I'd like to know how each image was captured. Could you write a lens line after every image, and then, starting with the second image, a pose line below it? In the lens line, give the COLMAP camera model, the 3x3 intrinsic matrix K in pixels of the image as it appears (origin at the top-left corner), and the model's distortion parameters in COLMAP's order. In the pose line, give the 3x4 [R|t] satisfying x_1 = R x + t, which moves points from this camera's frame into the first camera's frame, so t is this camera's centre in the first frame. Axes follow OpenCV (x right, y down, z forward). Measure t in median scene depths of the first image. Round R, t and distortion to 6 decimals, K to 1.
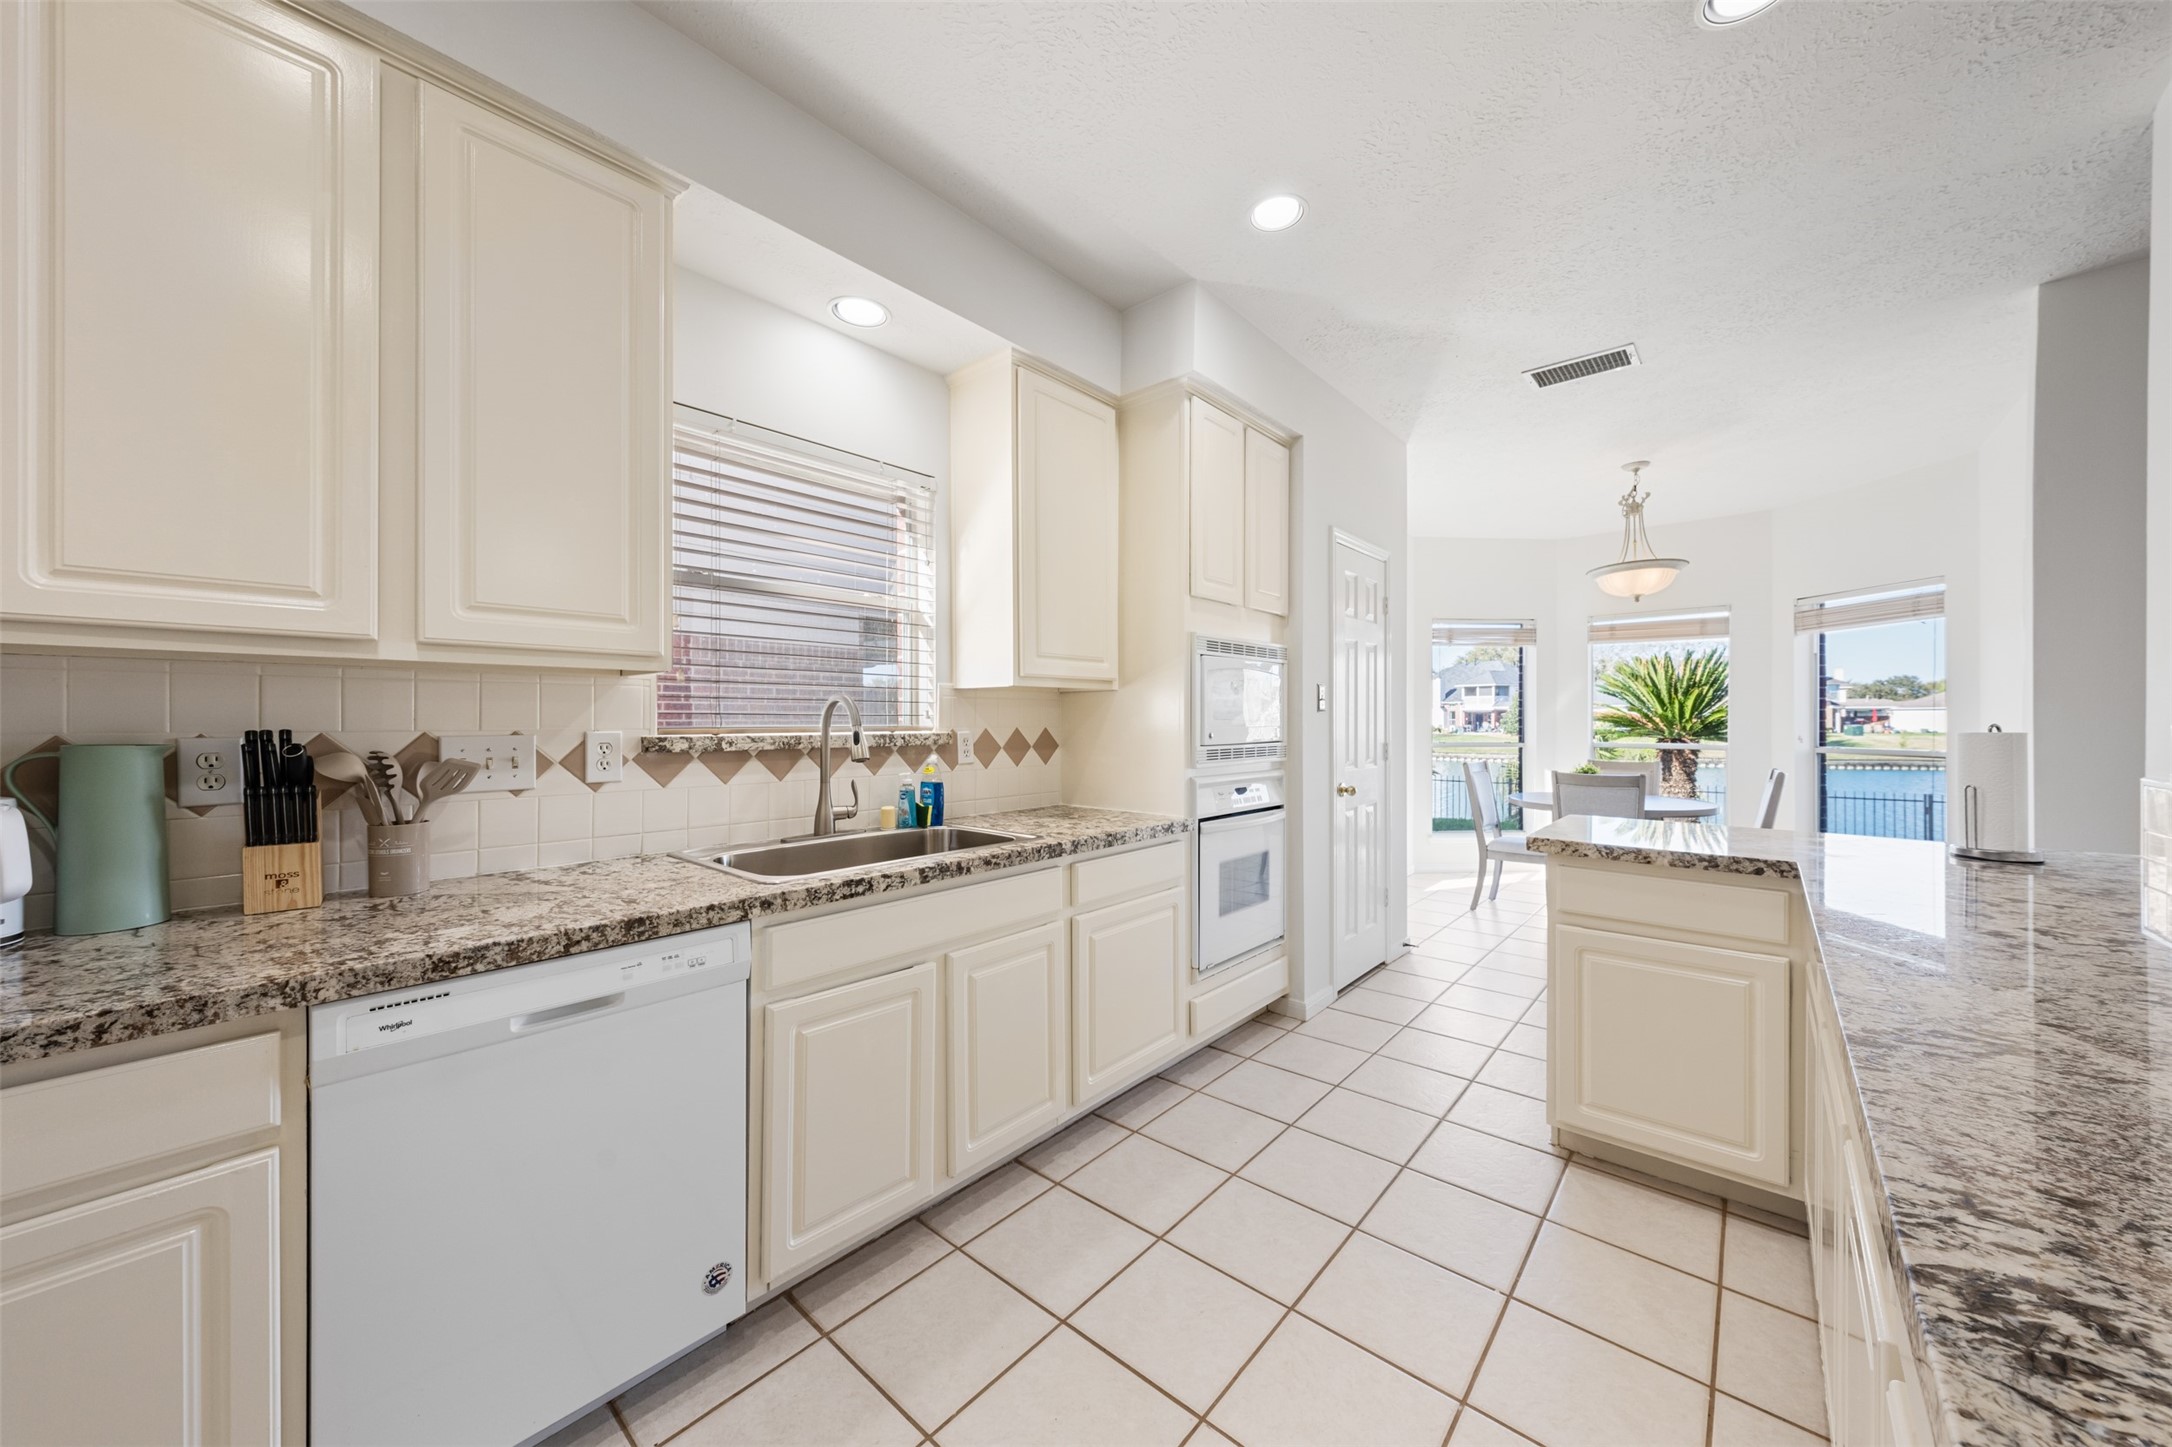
lens RADIAL K [[768.8, 0, 1089.0], [0, 768.8, 727.3], [0, 0, 1]] dist [0.000899, 0.000098]
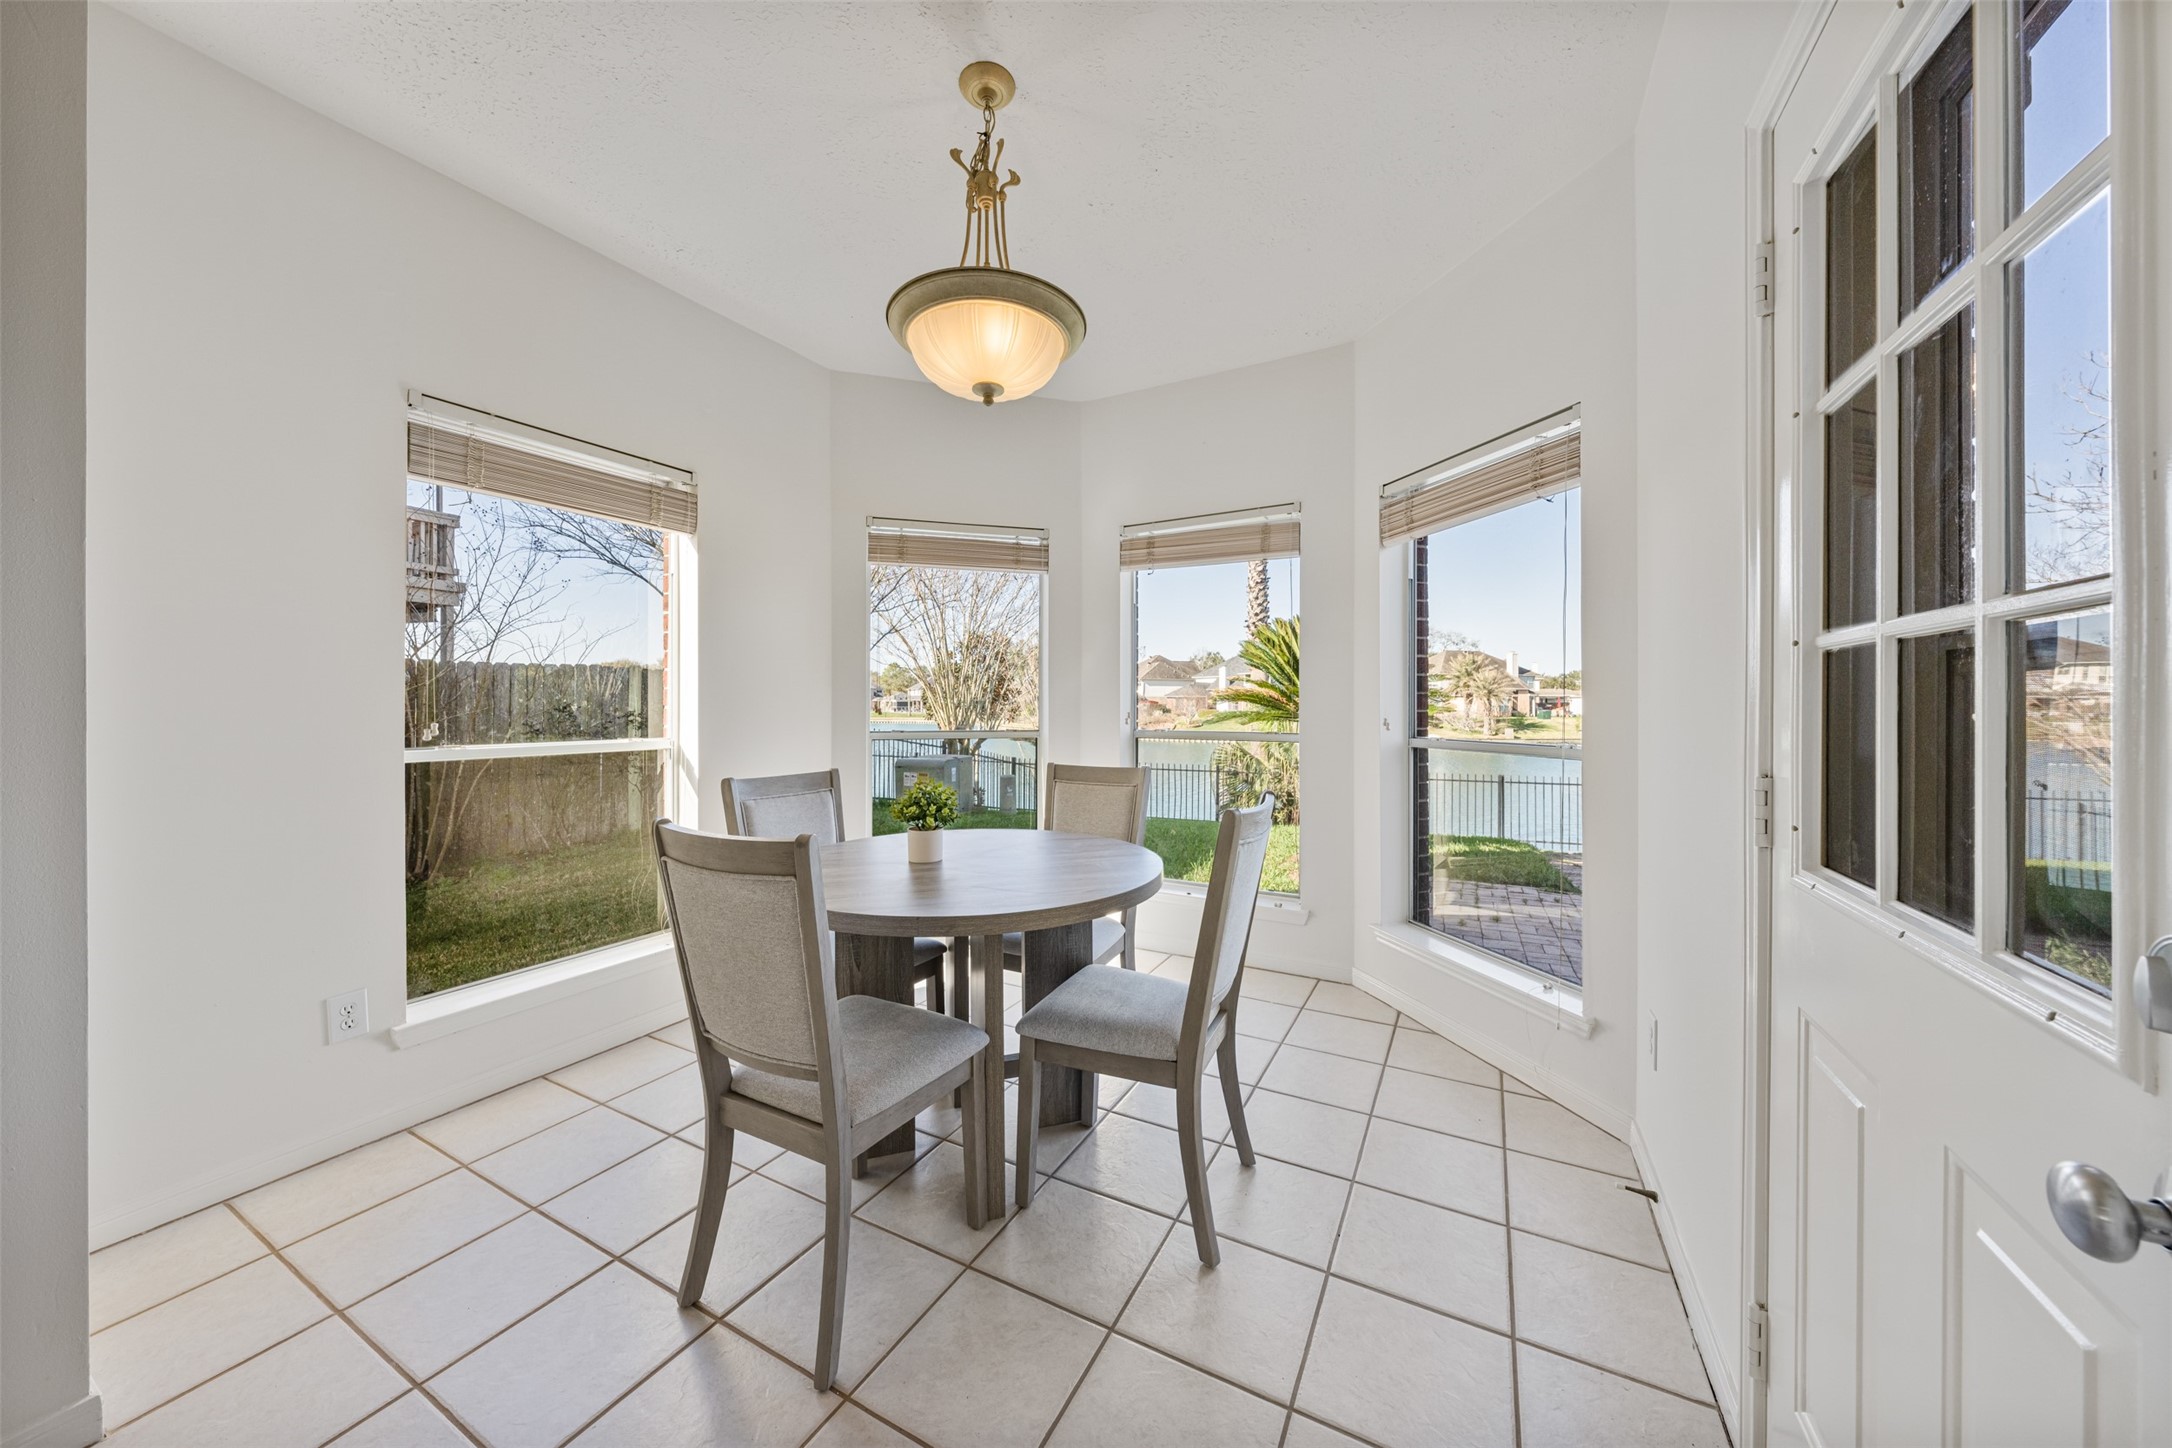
lens RADIAL K [[744.7, 0, 1088.0], [0, 744.7, 704.5], [0, 0, 1]] dist [-0.001998, 0.000040]
pose [[0.973846, 0.002540, 0.227196, 1.415880], [-0.000223, 0.999948, -0.010223, 0.016775], [-0.227210, 0.009905, 0.973795, 1.236196]]
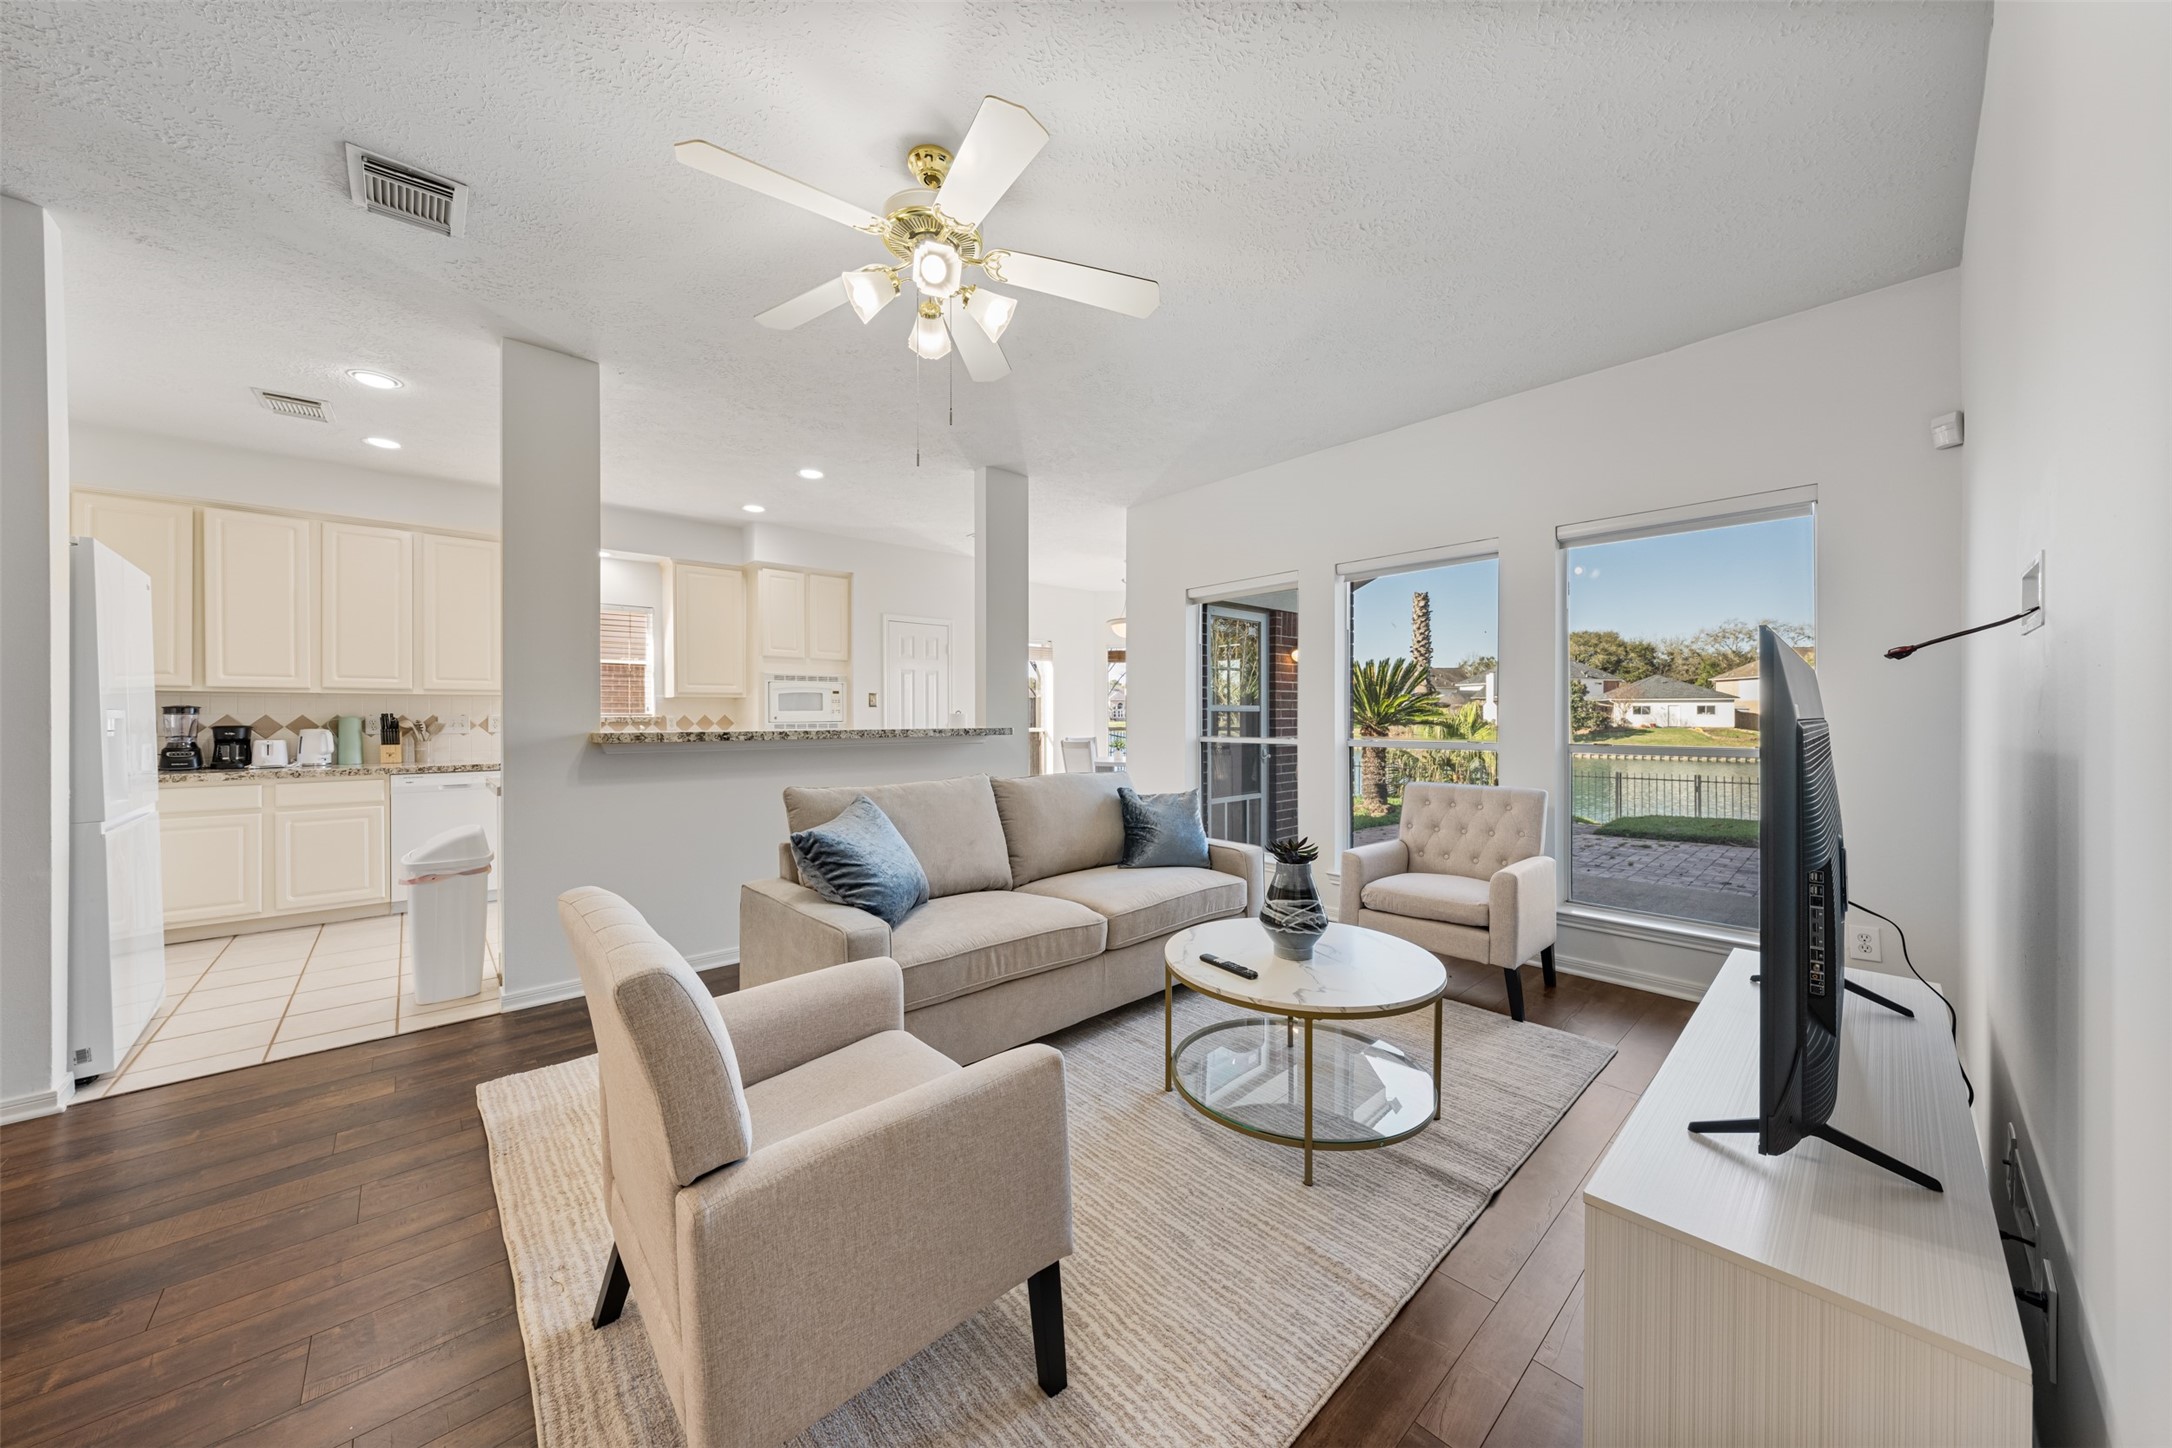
lens RADIAL K [[744.7, 0, 1078.8], [0, 744.7, 719.2], [0, 0, 1]] dist [-0.001998, 0.000040]
pose [[0.993544, -0.001761, -0.113435, 1.557662], [0.001294, 0.999990, -0.004196, 0.029796], [0.113441, 0.004022, 0.993537, -1.279676]]
